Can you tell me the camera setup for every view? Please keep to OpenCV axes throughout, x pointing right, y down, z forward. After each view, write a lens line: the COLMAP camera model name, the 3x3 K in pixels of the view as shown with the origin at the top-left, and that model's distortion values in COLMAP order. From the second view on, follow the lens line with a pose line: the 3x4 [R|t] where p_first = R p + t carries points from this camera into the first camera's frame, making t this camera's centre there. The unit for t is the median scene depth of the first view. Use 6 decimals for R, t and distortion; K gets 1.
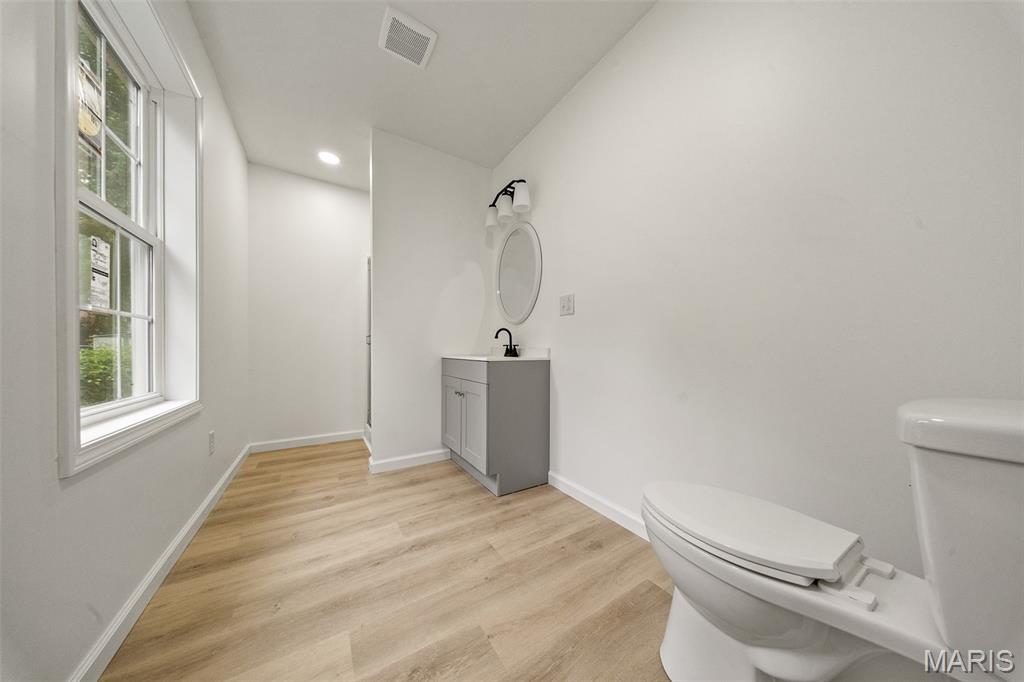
lens RADIAL K [[308.8, 0, 511.8], [0, 308.8, 354.2], [0, 0, 1]] dist [-0.000833, -0.001038]
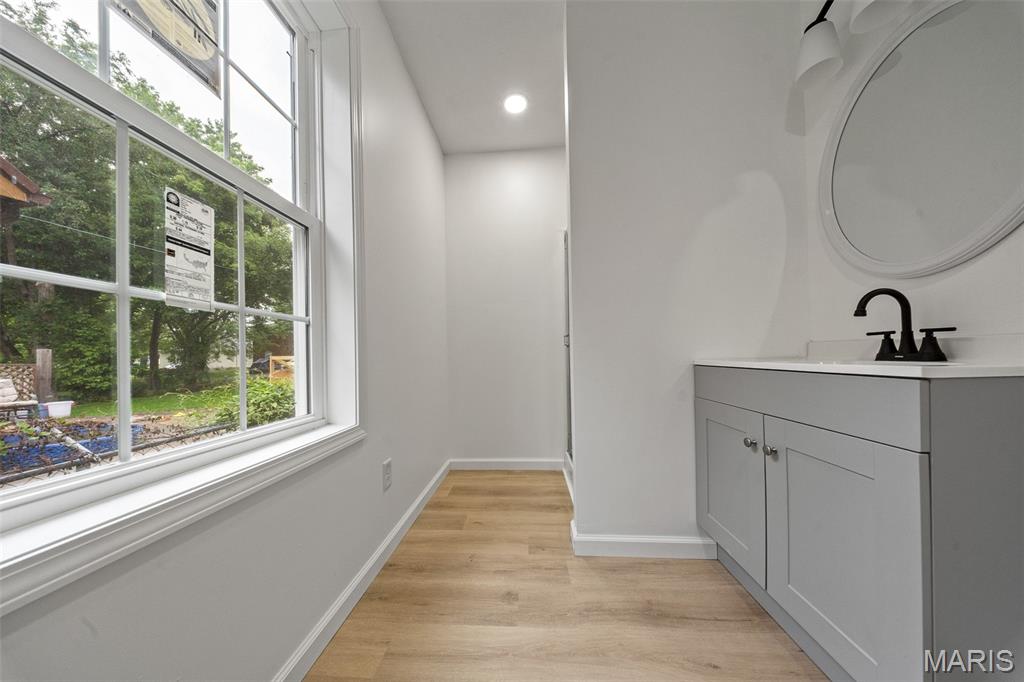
lens RADIAL K [[308.8, 0, 505.1], [0, 308.8, 359.8], [0, 0, 1]] dist [-0.000833, -0.001038]
pose [[0.804491, -0.016533, -0.593735, -0.197531], [0.018633, 0.999823, -0.002594, -0.002369], [0.593672, -0.008977, 0.804657, 0.430810]]
